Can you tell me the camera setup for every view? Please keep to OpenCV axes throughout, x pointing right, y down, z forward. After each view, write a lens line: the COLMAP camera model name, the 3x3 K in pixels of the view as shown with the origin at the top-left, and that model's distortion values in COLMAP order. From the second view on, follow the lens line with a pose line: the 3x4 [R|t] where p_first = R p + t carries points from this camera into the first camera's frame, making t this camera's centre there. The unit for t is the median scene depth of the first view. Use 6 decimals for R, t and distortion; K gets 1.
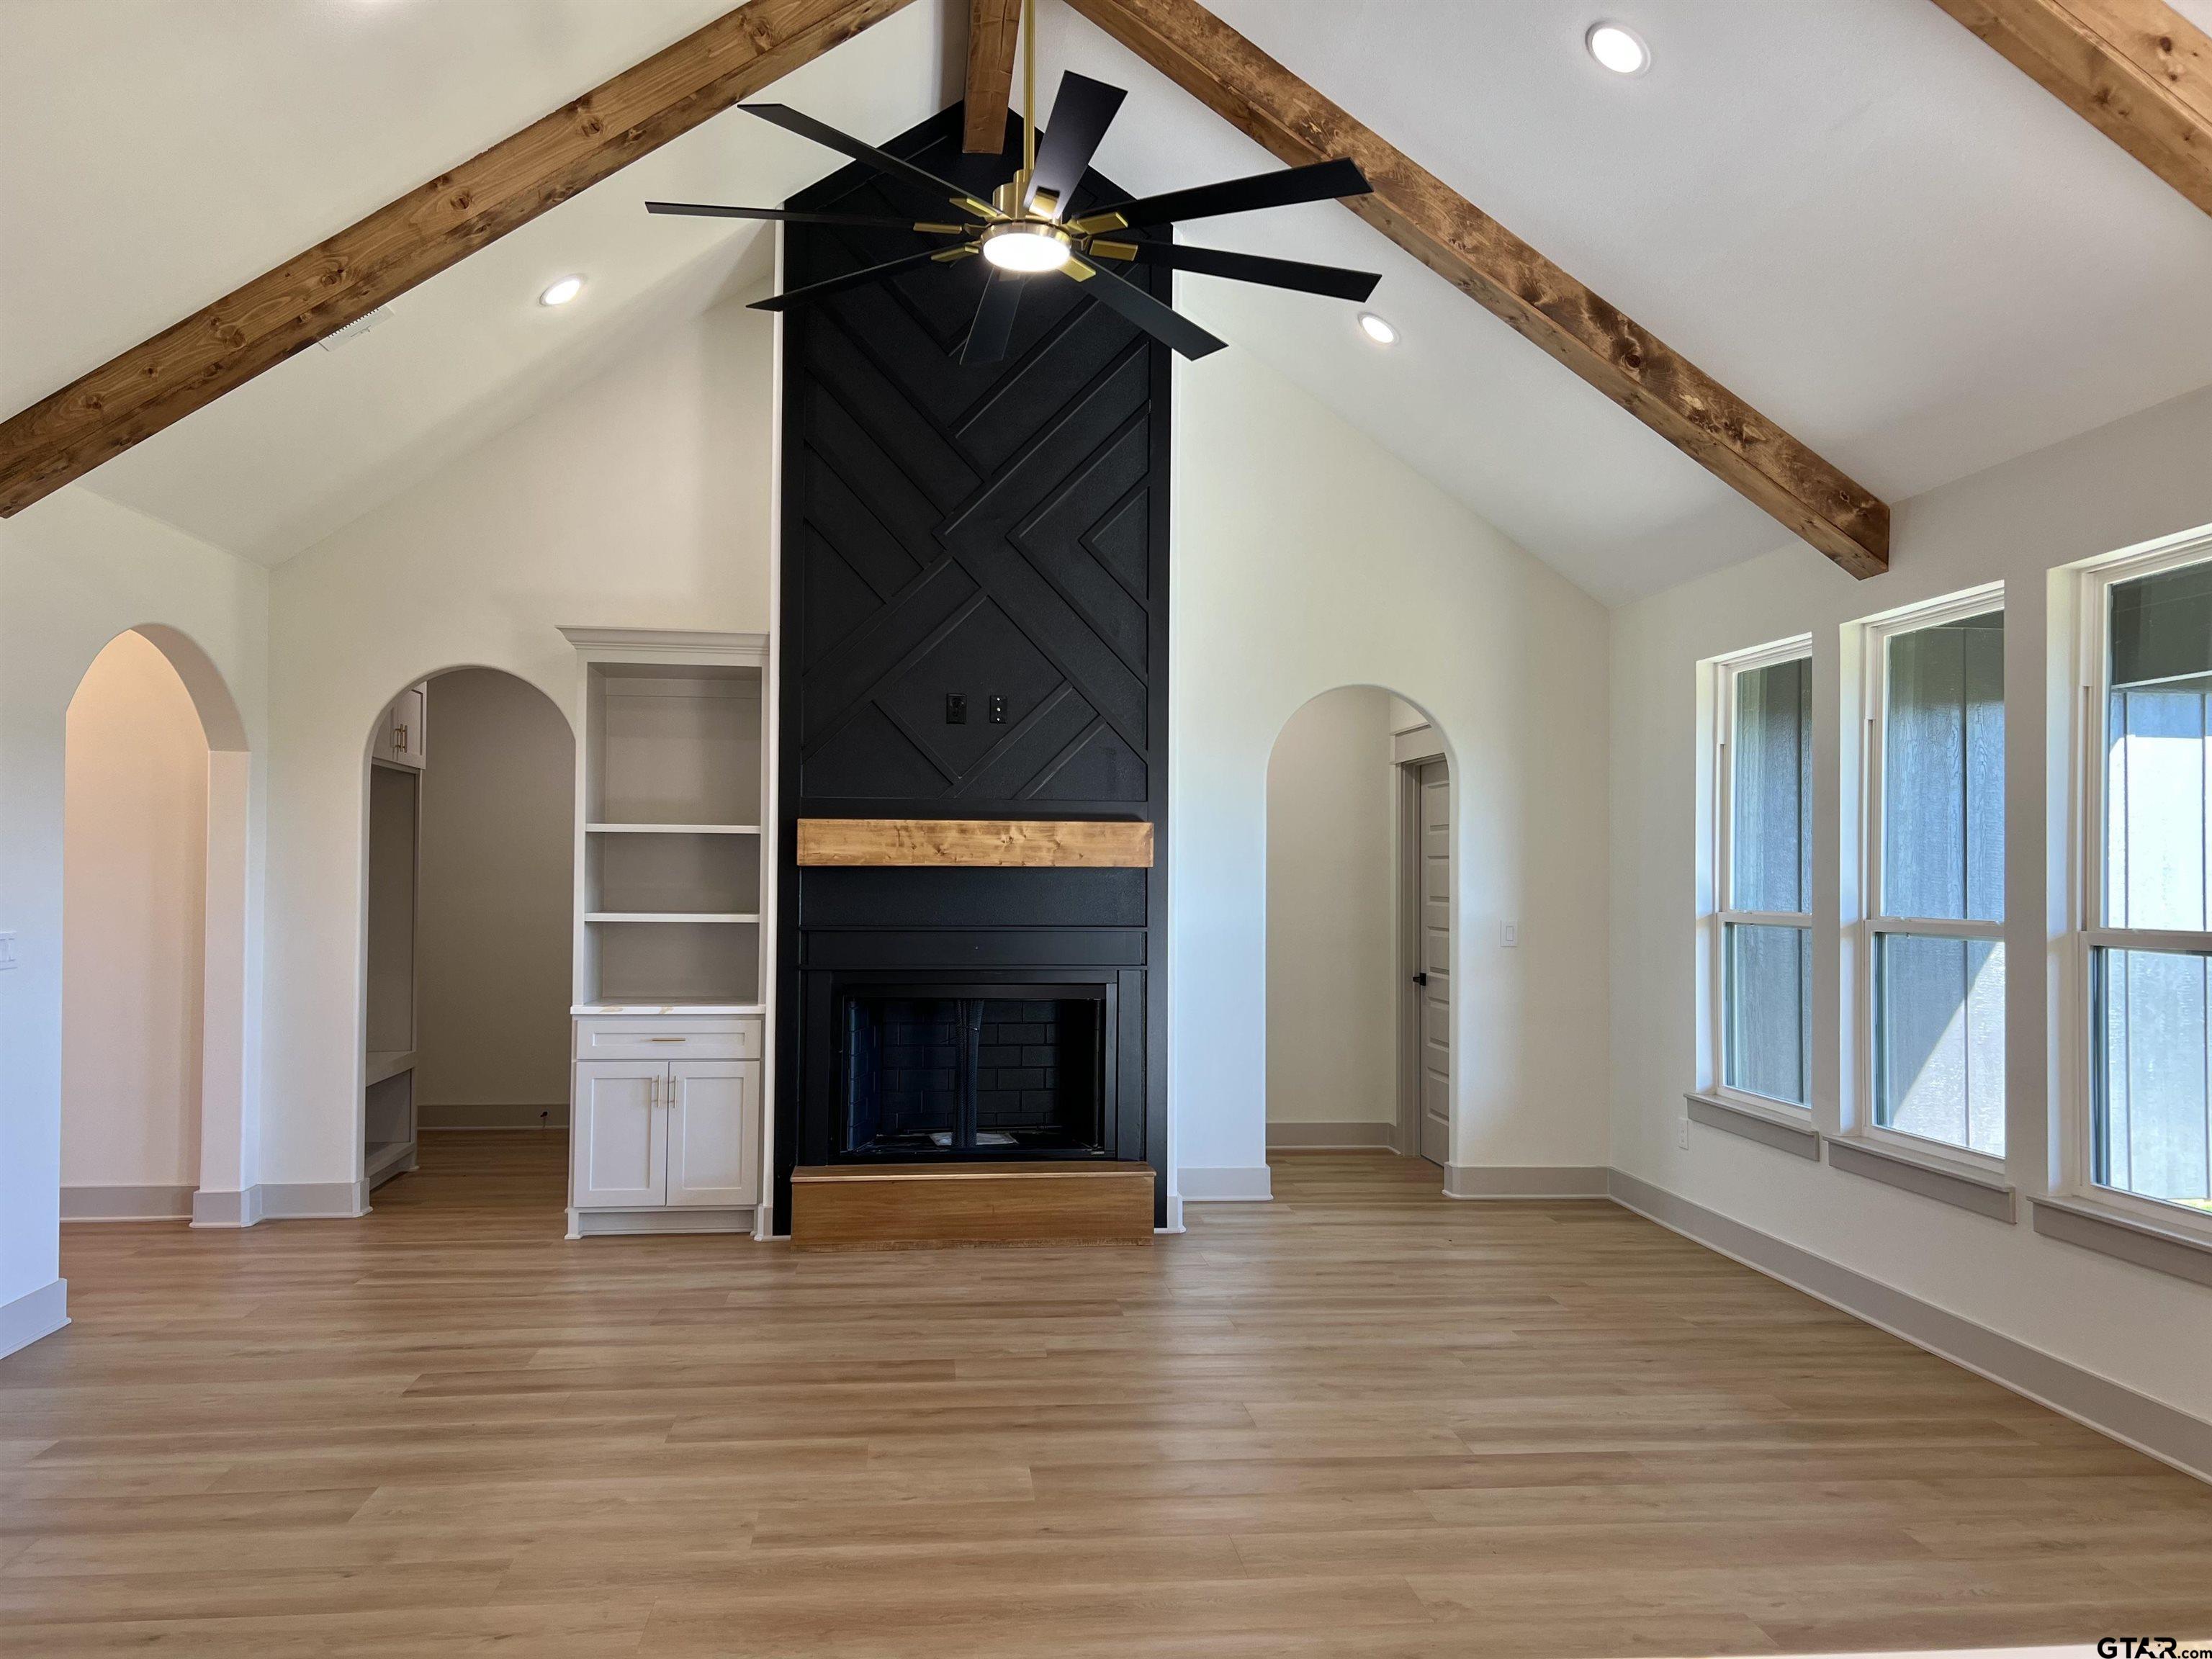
lens RADIAL K [[1676.7, 0, 1112.6], [0, 1676.7, 852.3], [0, 0, 1]] dist [0.052753, -0.046539]
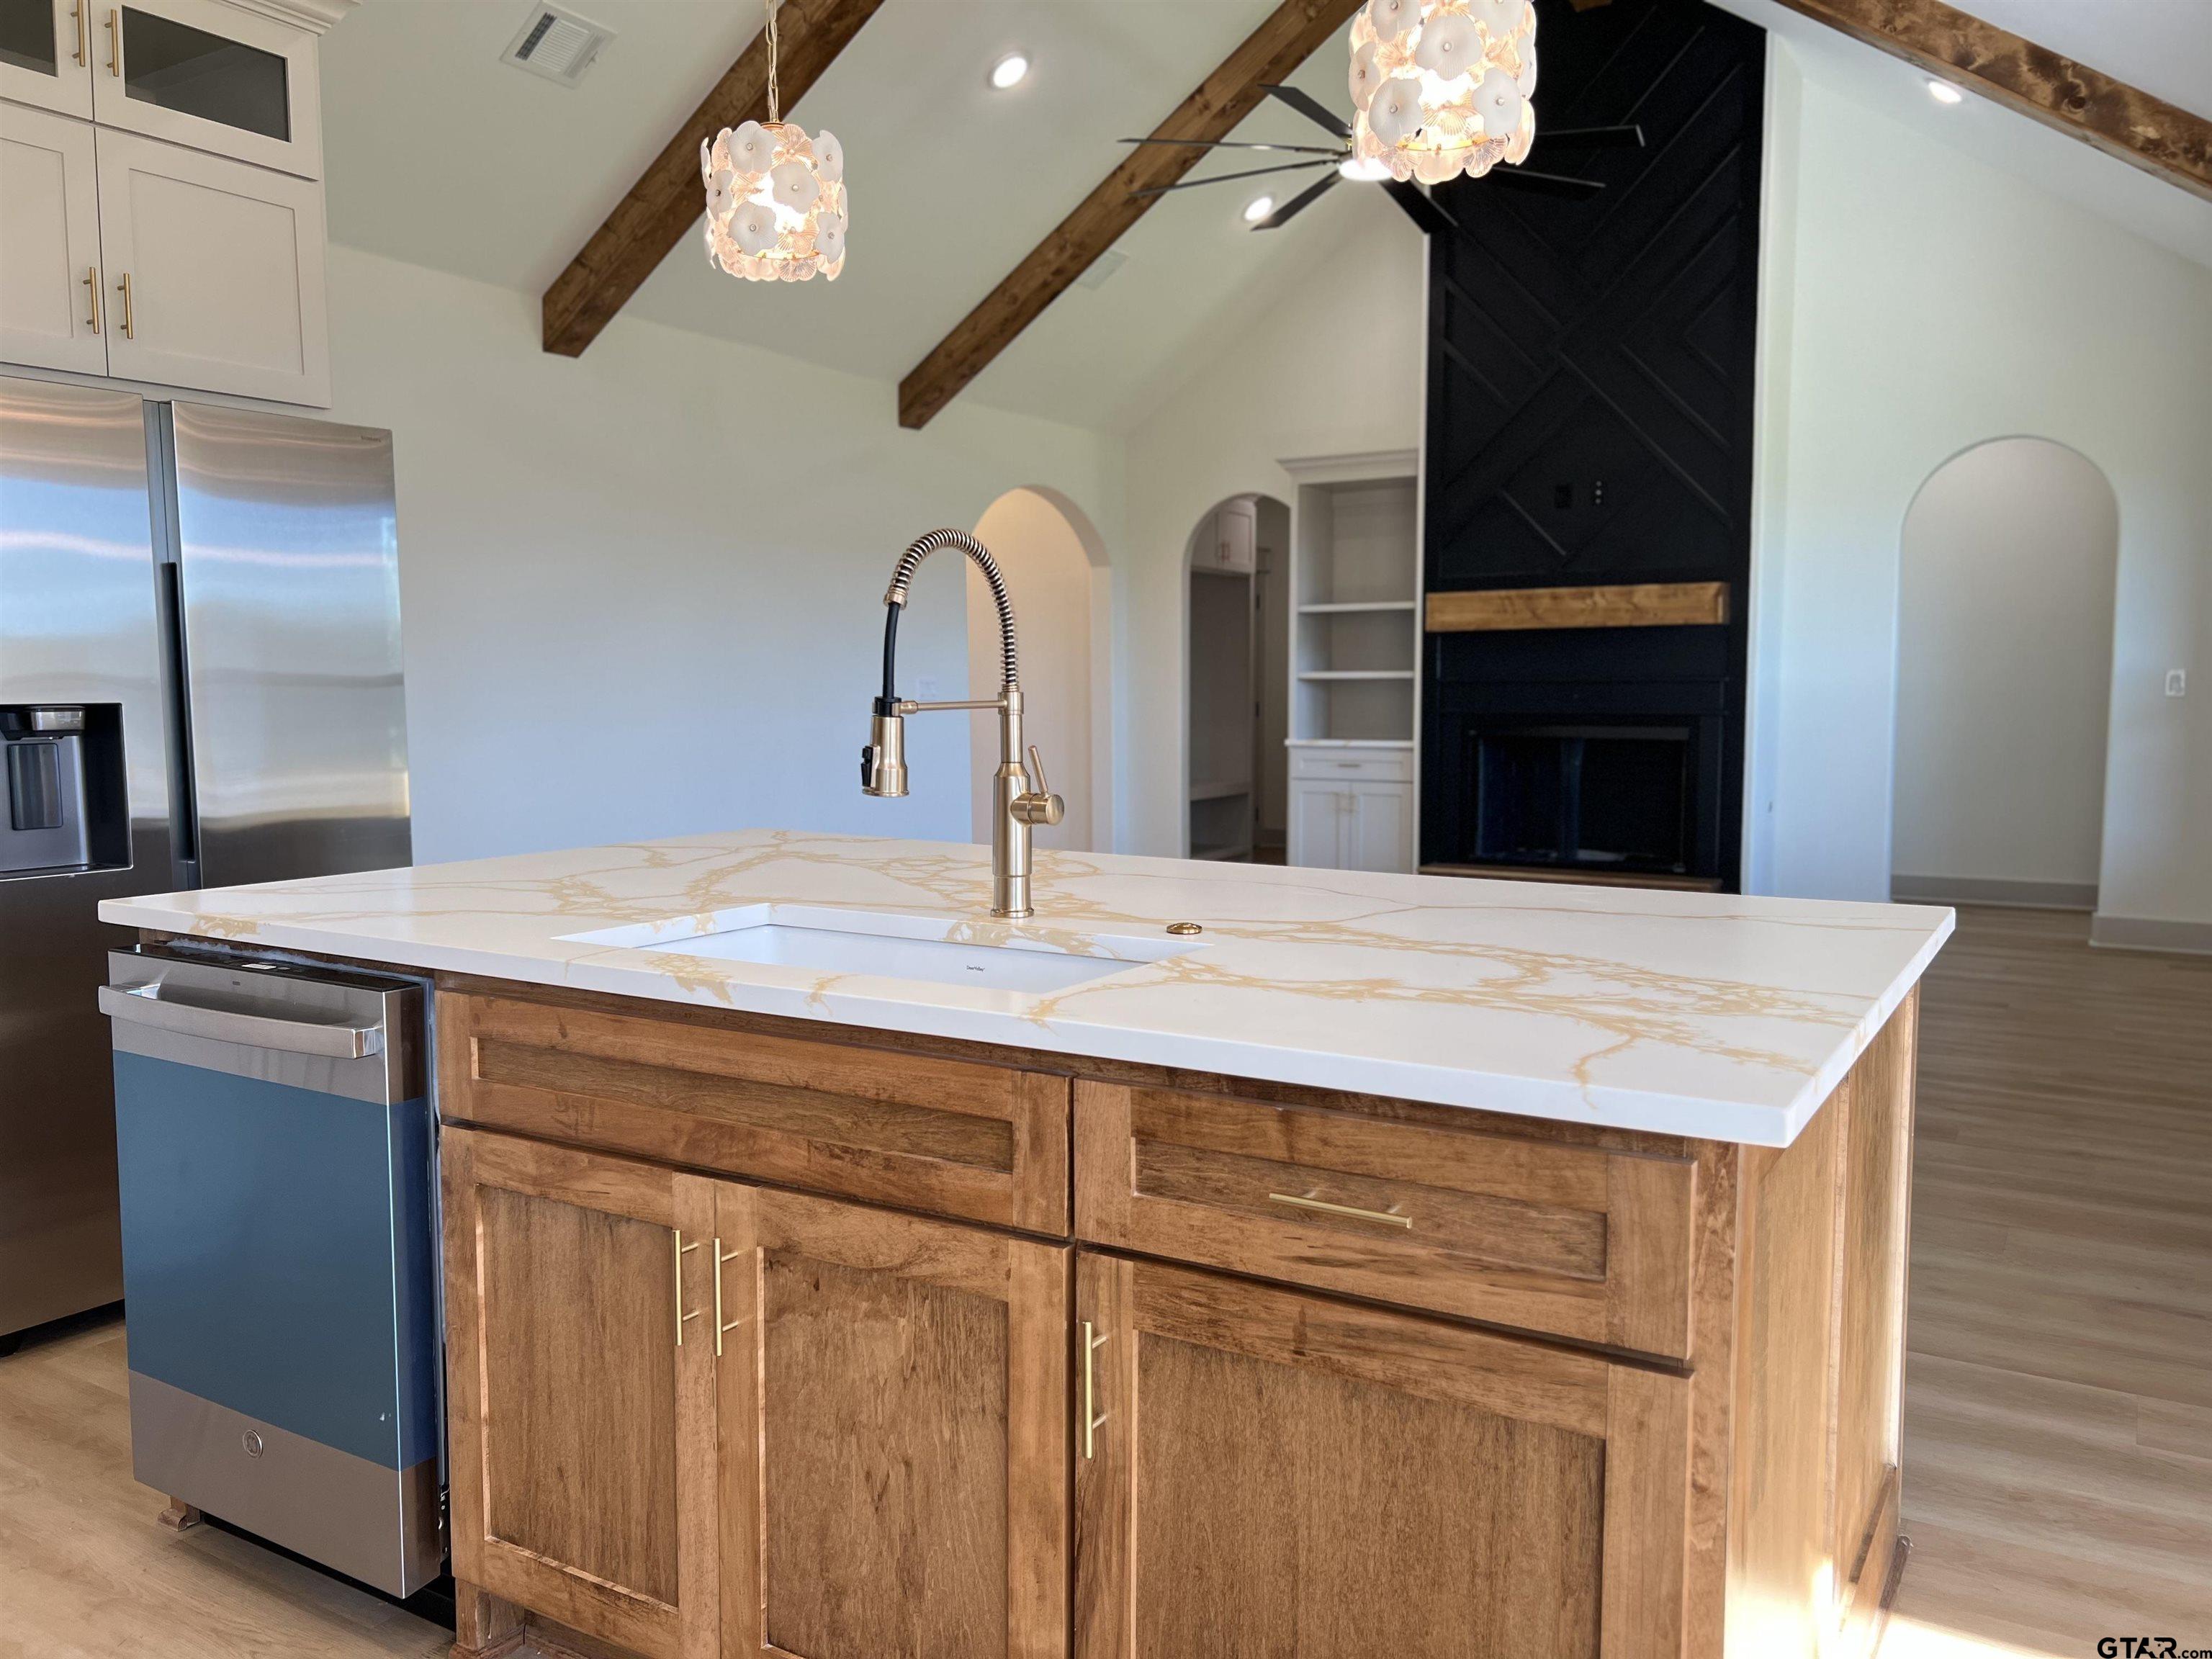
lens RADIAL K [[1676.7, 0, 1090.5], [0, 1676.7, 826.7], [0, 0, 1]] dist [0.052753, -0.046539]
pose [[0.785956, 0.043558, -0.616747, 0.408225], [0.019276, 0.995304, 0.094858, 0.030070], [0.617982, -0.086443, 0.781425, -0.176148]]
